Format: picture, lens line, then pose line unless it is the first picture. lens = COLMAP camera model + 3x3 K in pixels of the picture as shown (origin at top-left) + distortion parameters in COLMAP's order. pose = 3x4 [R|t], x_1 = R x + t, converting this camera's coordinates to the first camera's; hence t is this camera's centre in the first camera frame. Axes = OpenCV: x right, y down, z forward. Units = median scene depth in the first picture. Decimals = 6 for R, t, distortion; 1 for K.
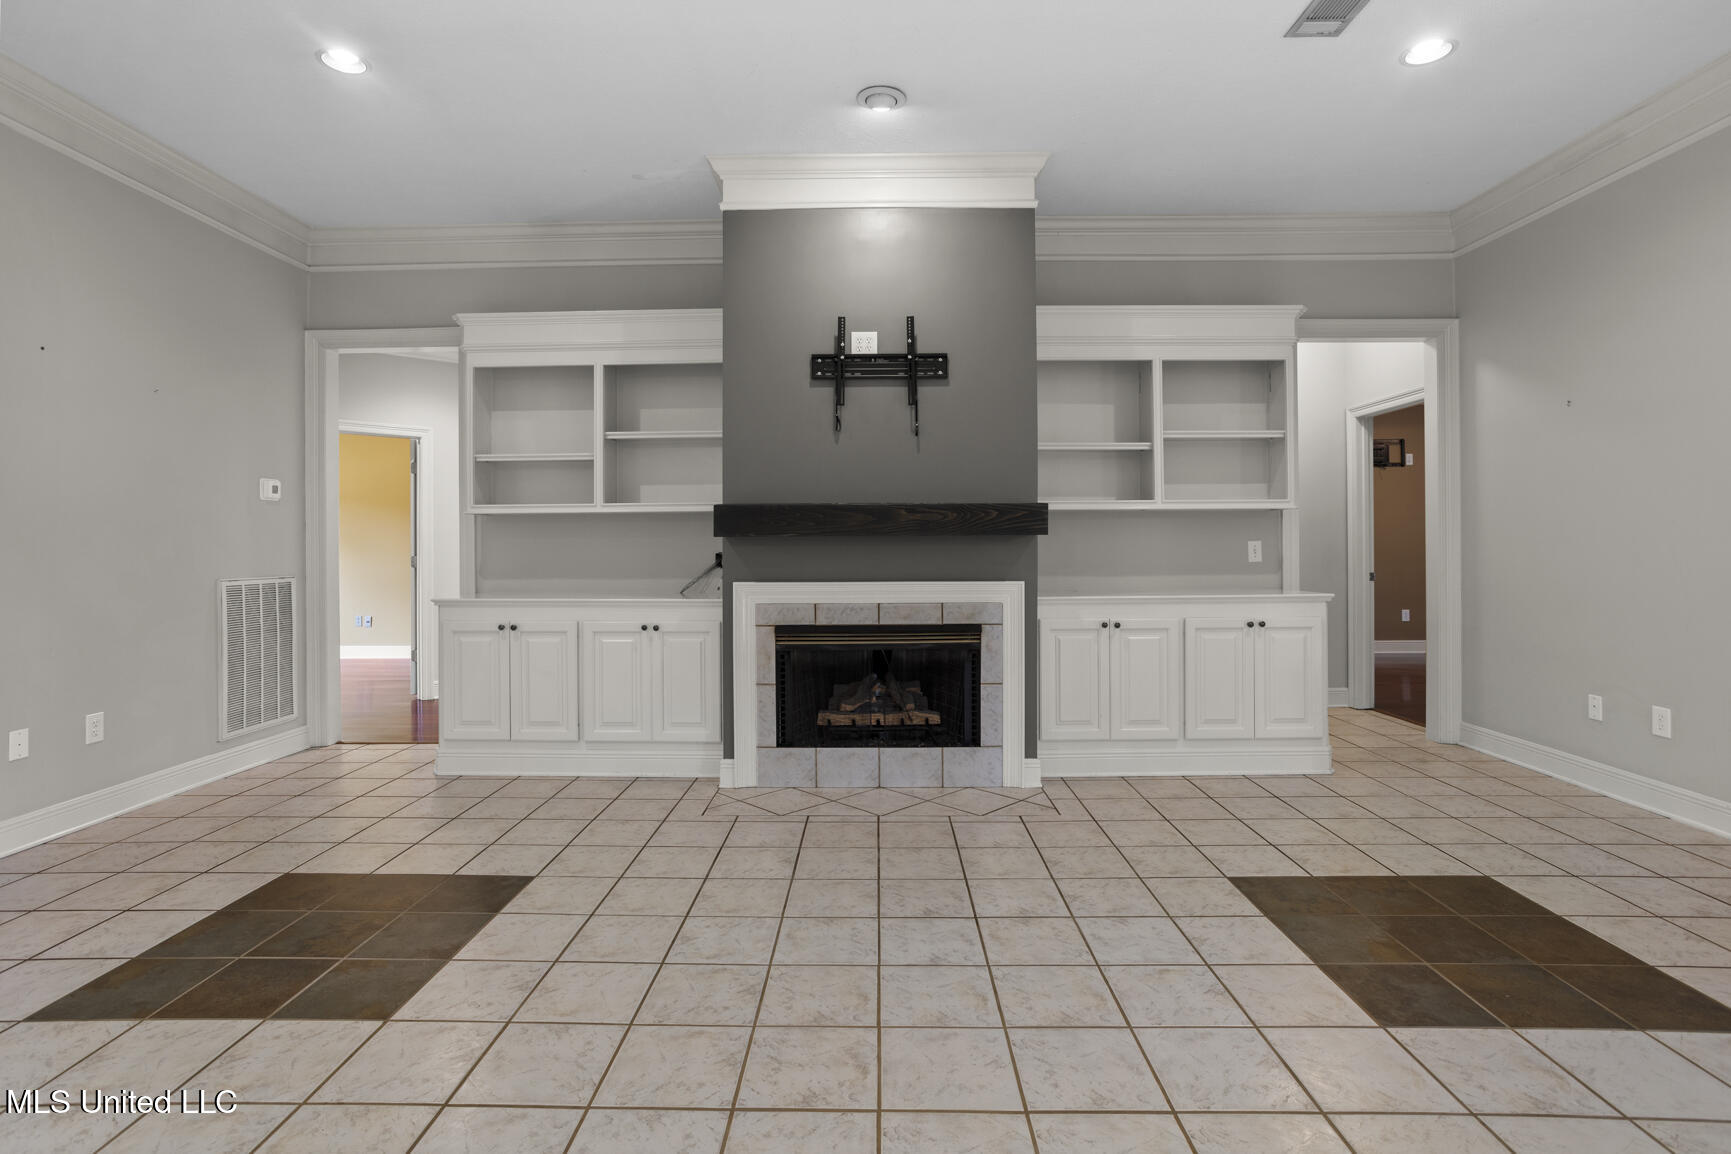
lens RADIAL K [[839.7, 0, 861.4], [0, 839.7, 548.6], [0, 0, 1]] dist [-0.022896, 0.010222]
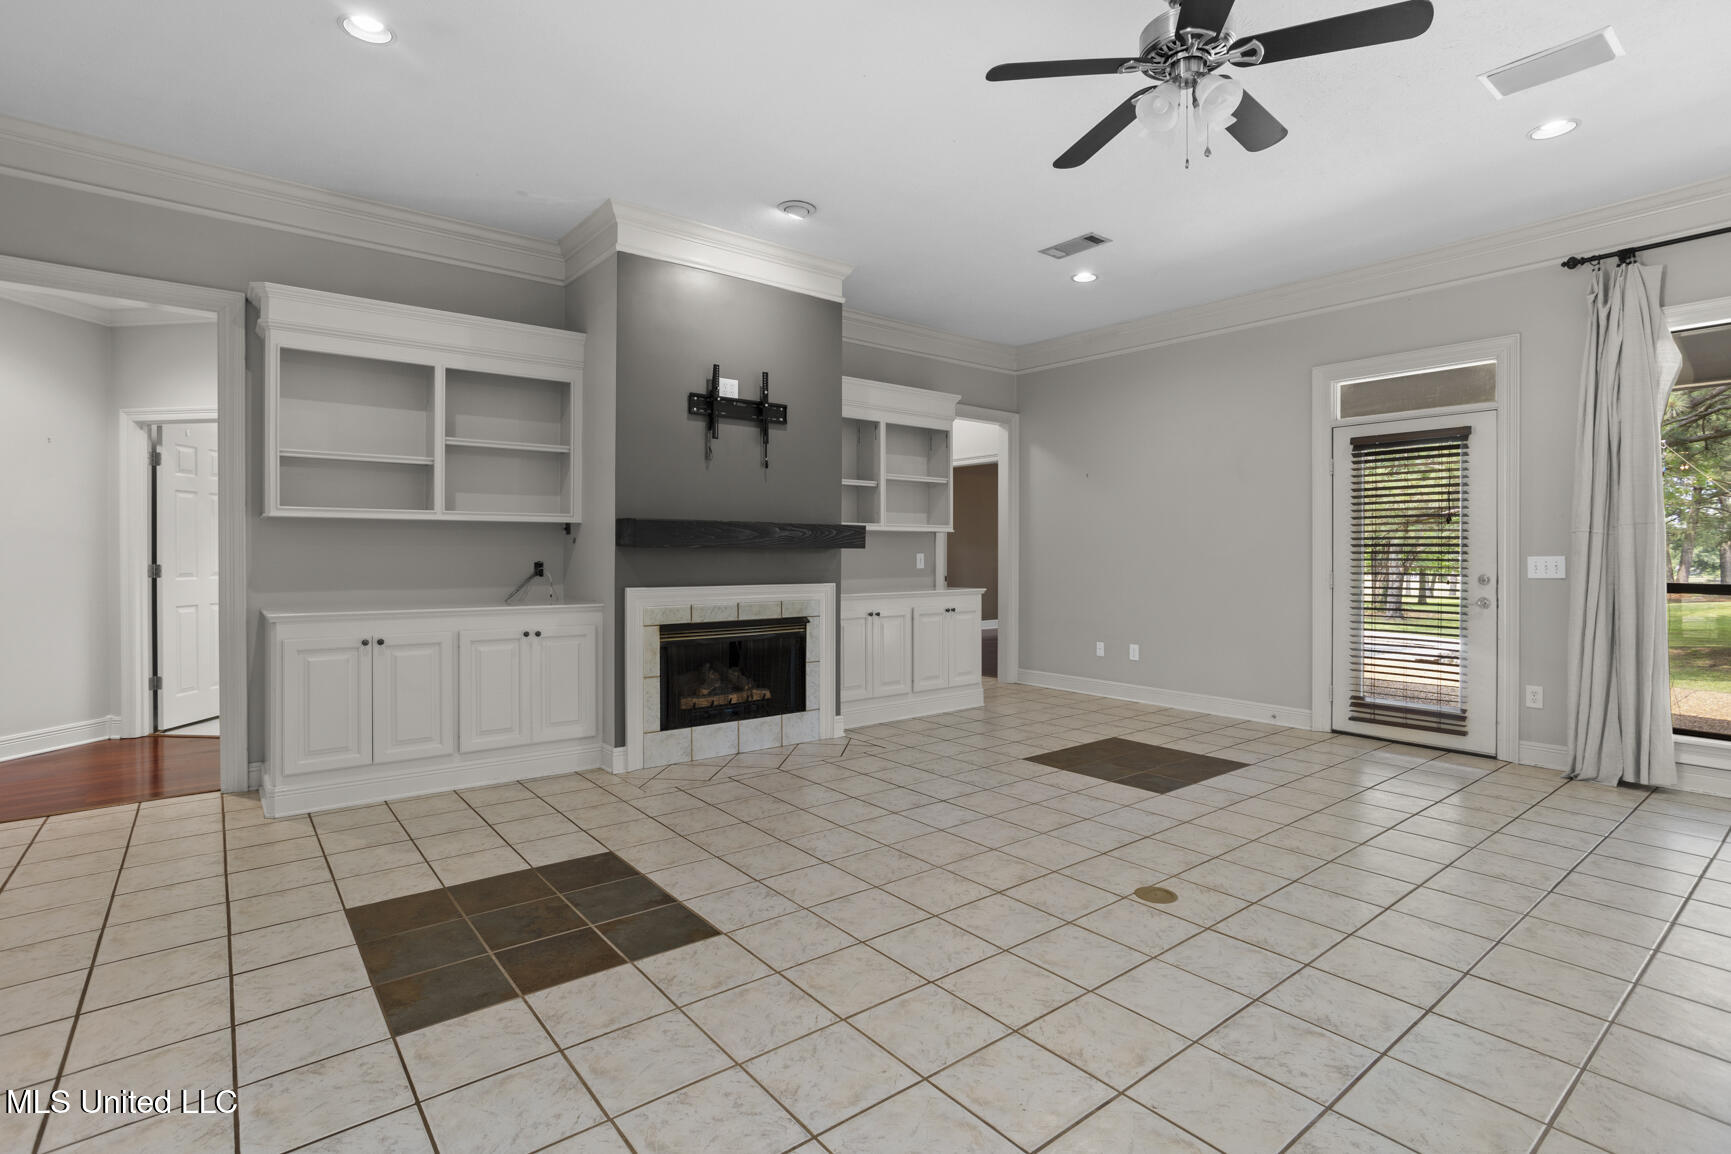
lens RADIAL K [[839.7, 0, 854.6], [0, 839.7, 565.1], [0, 0, 1]] dist [-0.022896, 0.010222]
pose [[0.777056, -0.002307, 0.629427, -0.615601], [-0.004418, 0.999949, 0.009119, -0.002054], [-0.629416, -0.009867, 0.777006, -0.054239]]
